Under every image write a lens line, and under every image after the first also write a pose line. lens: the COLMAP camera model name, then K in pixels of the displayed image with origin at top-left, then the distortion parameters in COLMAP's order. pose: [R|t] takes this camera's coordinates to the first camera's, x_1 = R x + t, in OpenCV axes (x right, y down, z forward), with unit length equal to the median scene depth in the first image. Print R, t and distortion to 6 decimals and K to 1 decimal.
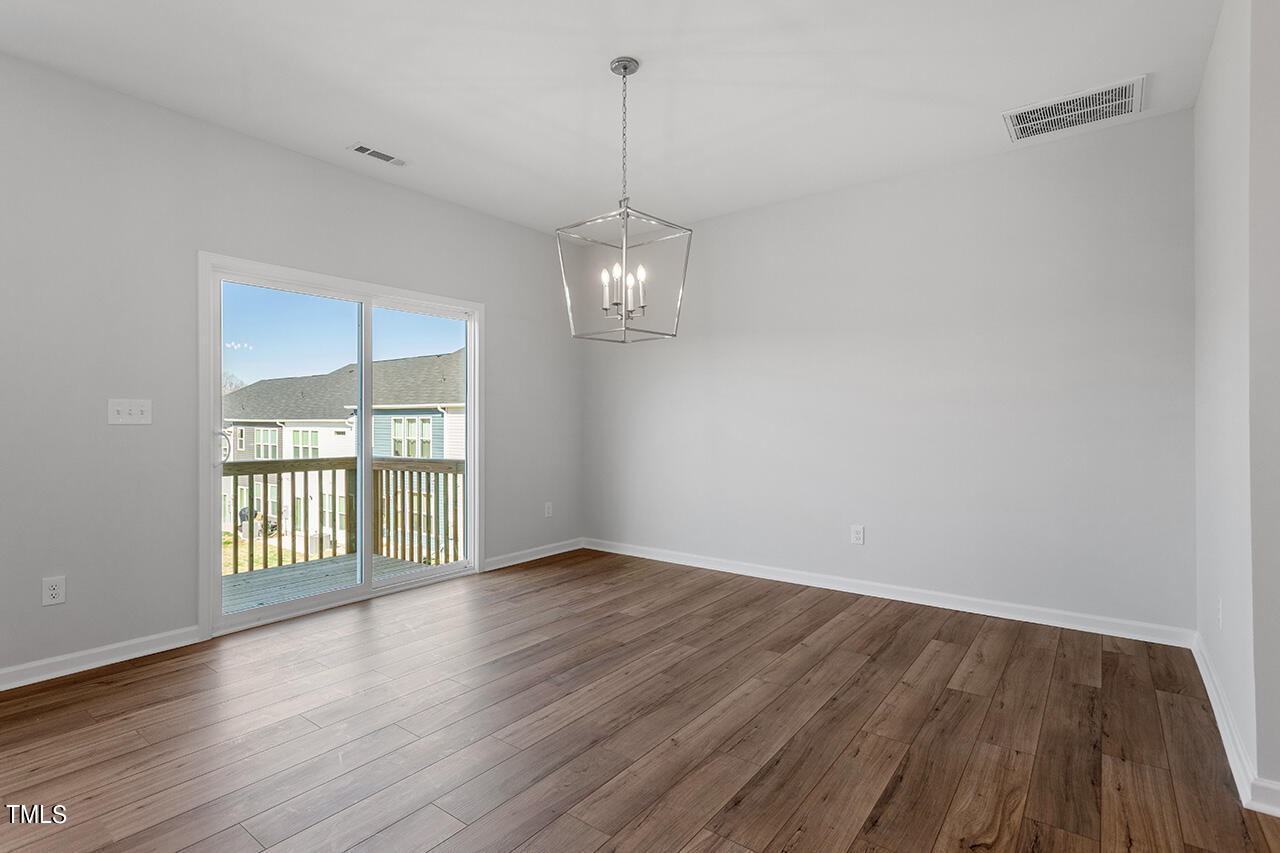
lens RADIAL K [[614.9, 0, 638.3], [0, 614.9, 425.8], [0, 0, 1]] dist [0.002865, 0.000354]
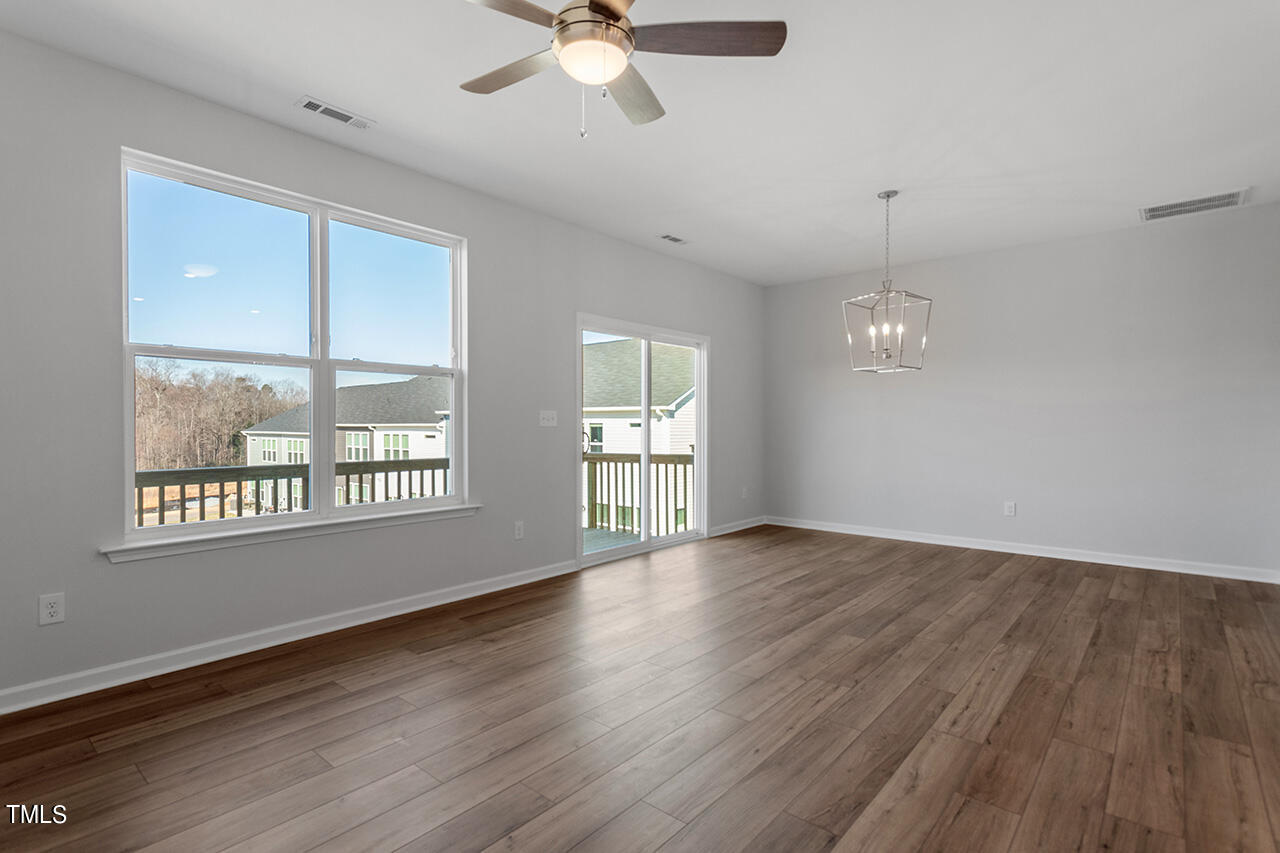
lens RADIAL K [[618.6, 0, 636.3], [0, 618.6, 433.1], [0, 0, 1]] dist [0.011800, 0.000743]
pose [[0.997989, -0.000961, -0.063384, -0.369875], [0.001309, 0.999984, 0.005444, 0.003913], [0.063378, -0.005516, 0.997974, -0.401125]]
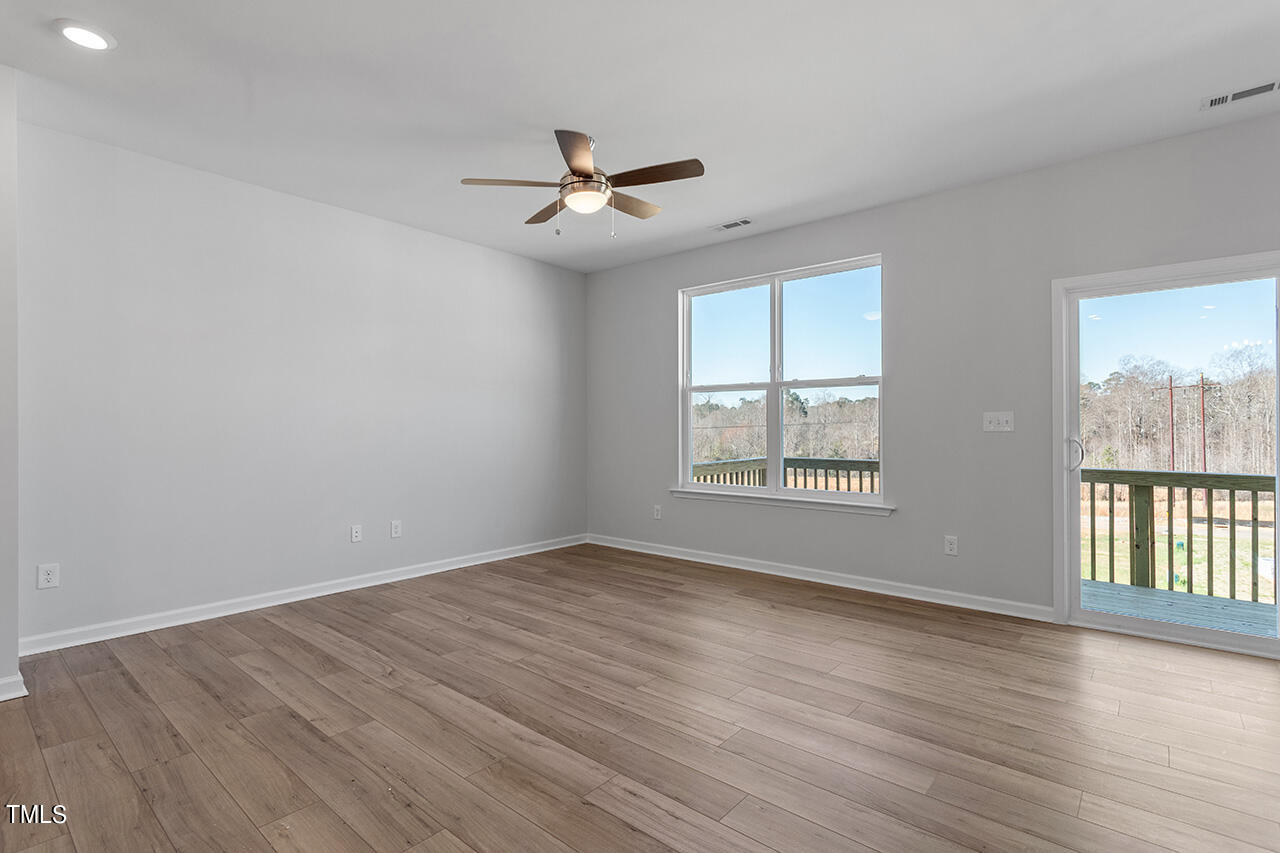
lens RADIAL K [[614.9, 0, 638.3], [0, 614.9, 425.8], [0, 0, 1]] dist [0.002865, 0.000354]
pose [[-0.065424, -0.008763, -0.997819, 0.375627], [-0.008985, 0.999926, -0.008192, 0.002462], [0.997817, 0.008430, -0.065498, 0.243405]]
